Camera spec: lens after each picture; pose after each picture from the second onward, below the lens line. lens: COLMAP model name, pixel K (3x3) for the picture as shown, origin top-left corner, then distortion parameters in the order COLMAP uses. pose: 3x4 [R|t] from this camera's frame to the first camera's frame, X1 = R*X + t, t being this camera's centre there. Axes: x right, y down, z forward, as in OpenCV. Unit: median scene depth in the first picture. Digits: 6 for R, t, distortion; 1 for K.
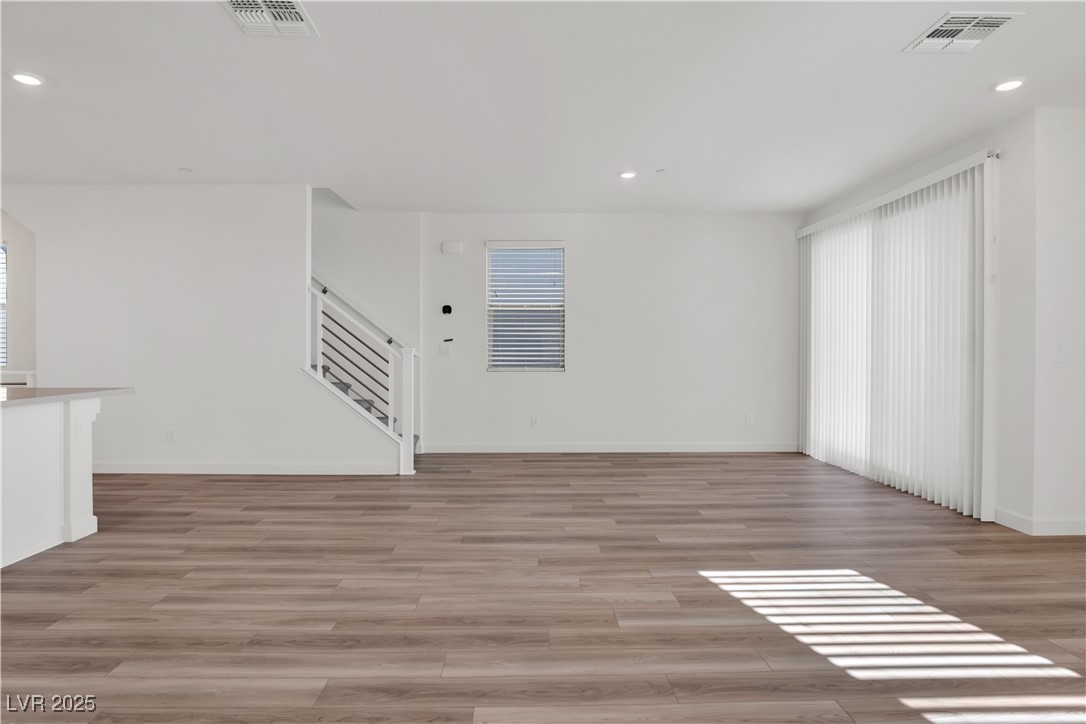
lens RADIAL K [[585.6, 0, 543.6], [0, 585.6, 359.3], [0, 0, 1]] dist [-0.000115, 0.000838]
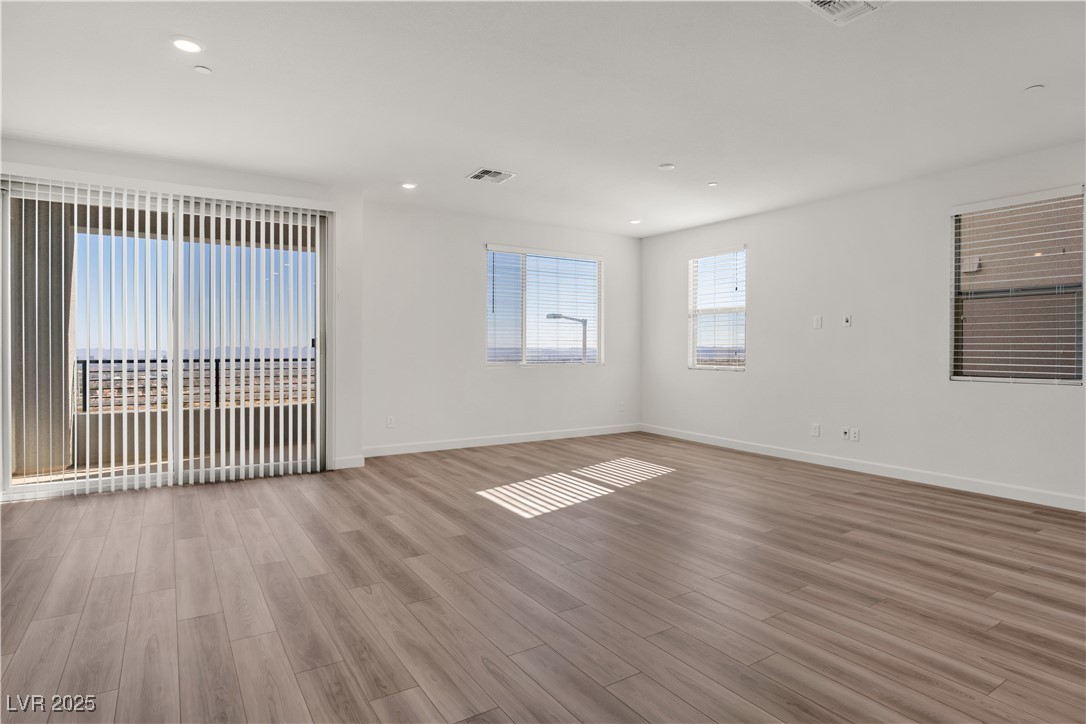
lens RADIAL K [[585.6, 0, 543.1], [0, 585.6, 356.6], [0, 0, 1]] dist [-0.000115, 0.000838]
pose [[-0.525695, -0.012860, 0.850576, -0.999764], [0.004346, 0.999832, 0.017803, -0.024951], [-0.850662, 0.013055, -0.525551, 1.912037]]
